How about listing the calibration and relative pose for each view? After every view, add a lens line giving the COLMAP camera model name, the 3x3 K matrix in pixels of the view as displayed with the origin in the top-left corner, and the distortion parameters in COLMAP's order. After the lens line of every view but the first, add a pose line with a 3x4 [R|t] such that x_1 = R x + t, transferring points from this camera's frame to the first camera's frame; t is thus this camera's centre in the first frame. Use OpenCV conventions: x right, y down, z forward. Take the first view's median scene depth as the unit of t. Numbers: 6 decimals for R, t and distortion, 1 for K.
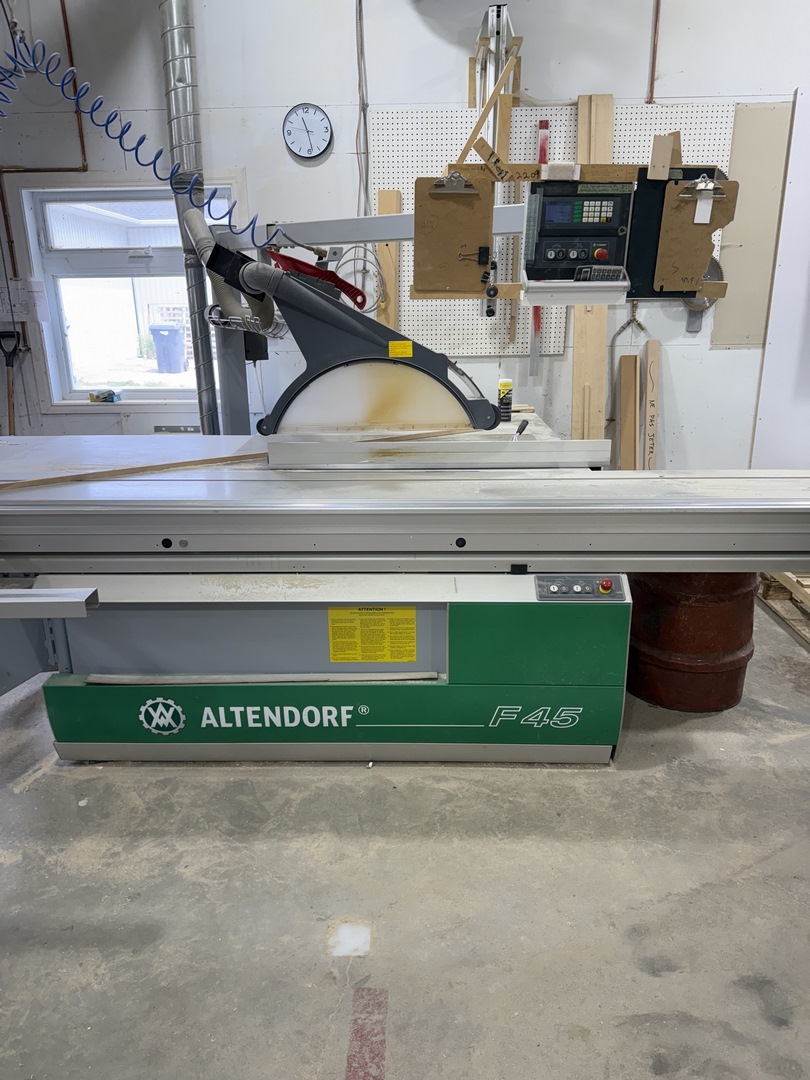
lens RADIAL K [[761.2, 0, 405.5], [0, 761.2, 537.3], [0, 0, 1]] dist [0.013347, -0.019893]
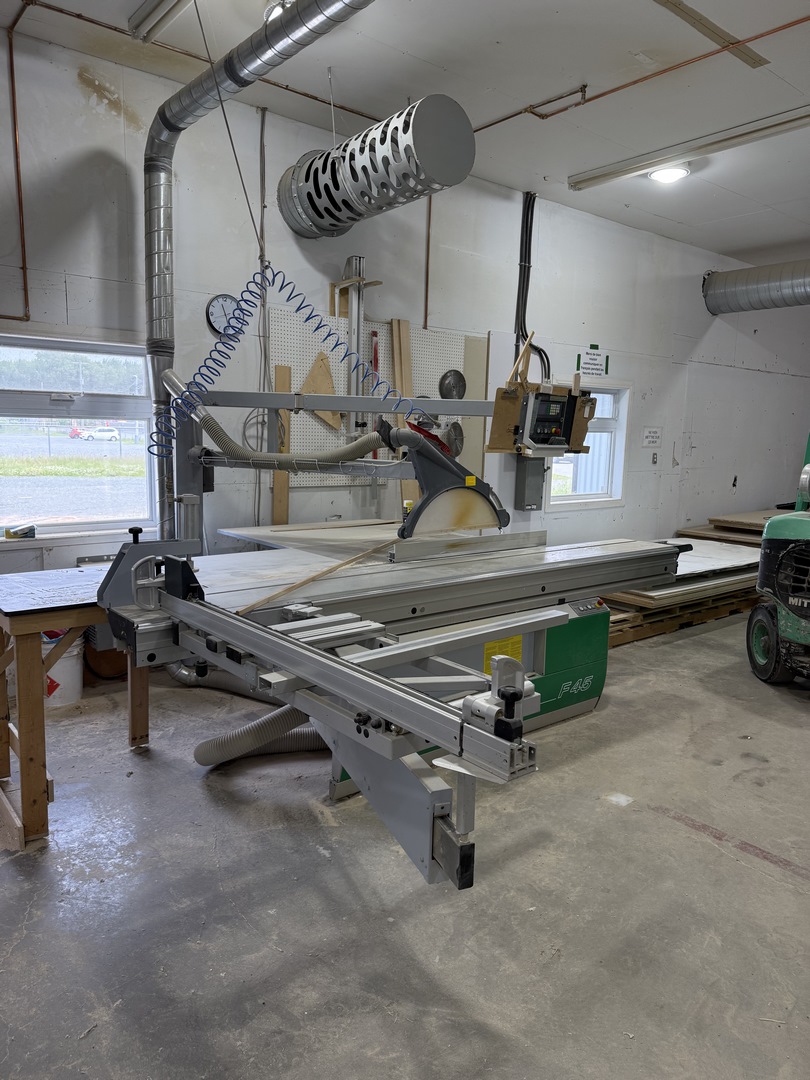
lens RADIAL K [[761.2, 0, 415.3], [0, 761.2, 533.2], [0, 0, 1]] dist [0.013347, -0.019893]
pose [[0.744942, -0.056012, 0.664774, -1.265012], [0.169498, 0.979662, -0.107395, 0.018408], [-0.645238, 0.192681, 0.739285, -0.114705]]
